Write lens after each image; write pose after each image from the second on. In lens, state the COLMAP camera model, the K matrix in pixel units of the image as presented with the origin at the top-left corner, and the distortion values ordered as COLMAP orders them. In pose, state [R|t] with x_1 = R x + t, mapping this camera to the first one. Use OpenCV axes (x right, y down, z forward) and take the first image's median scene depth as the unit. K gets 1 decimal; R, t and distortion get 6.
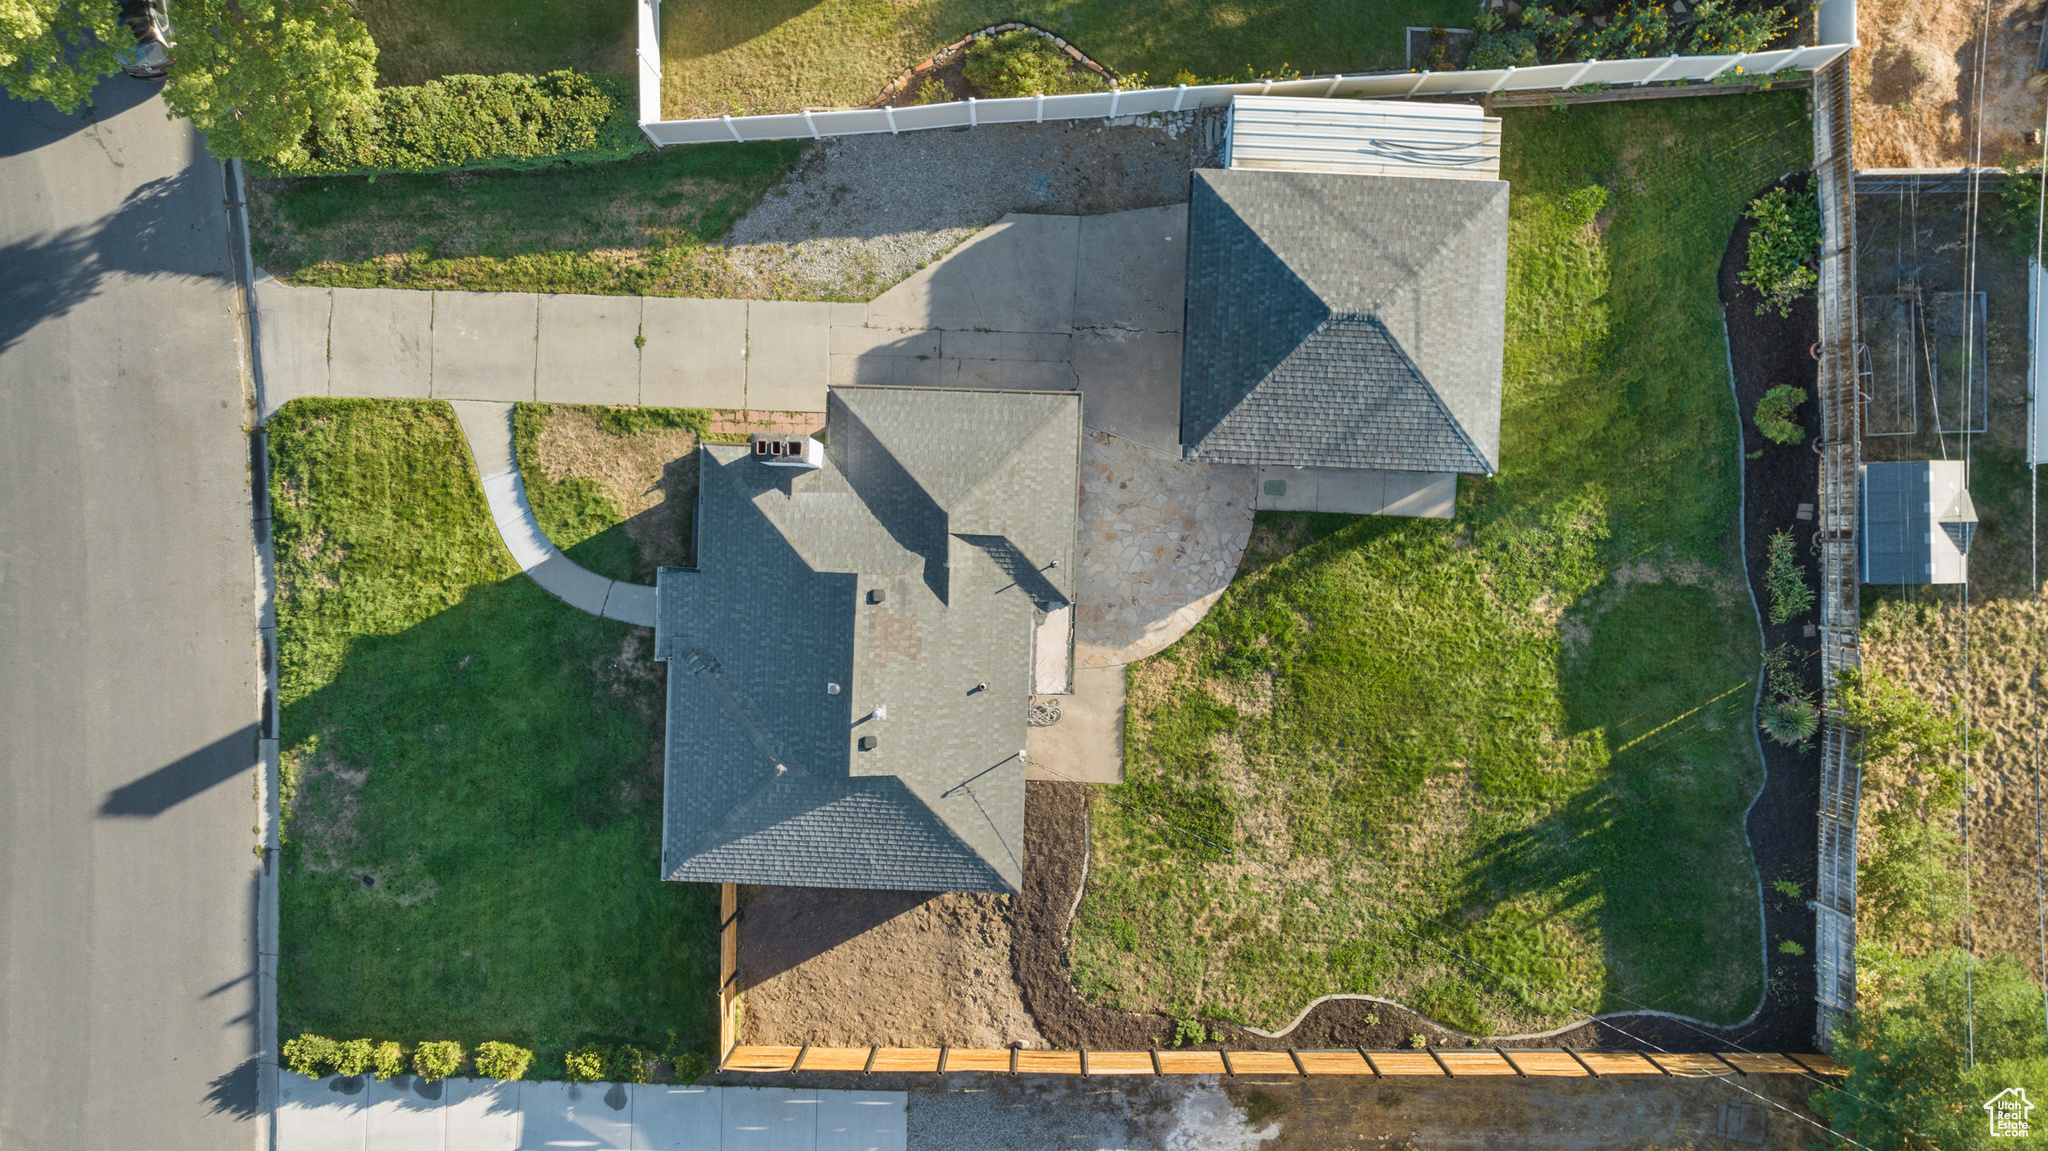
lens RADIAL K [[1436.0, 0, 1024.0], [0, 1436.0, 575.5], [0, 0, 1]] dist [-0.013607, -0.005401]
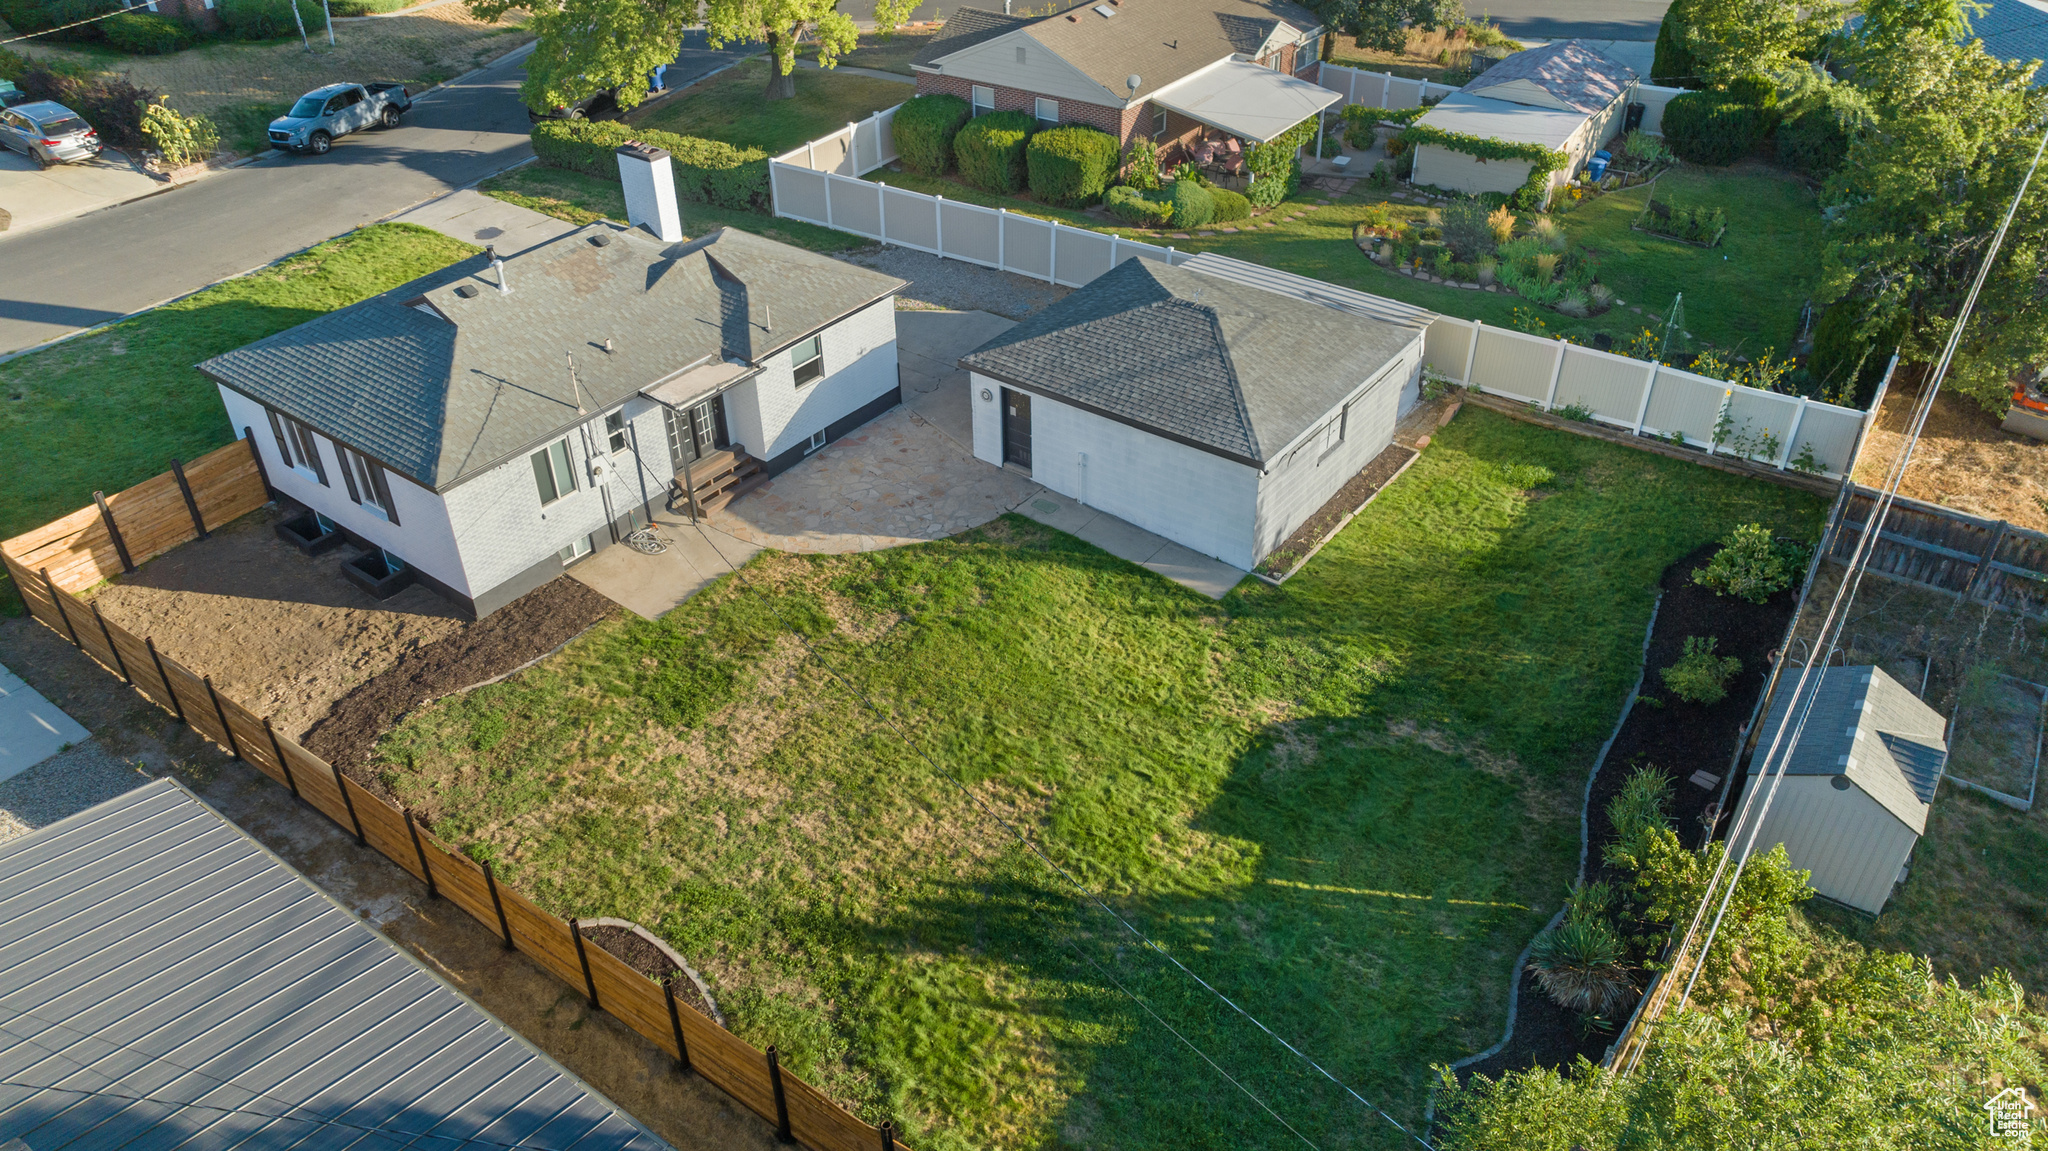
lens RADIAL K [[1459.1, 0, 1024.0], [0, 1459.1, 575.5], [0, 0, 1]] dist [-0.001324, -0.005680]
pose [[0.821077, 0.324520, -0.469594, 0.574474], [-0.570813, 0.469848, -0.673361, 0.534026], [0.002118, 0.820932, 0.571022, 0.548200]]
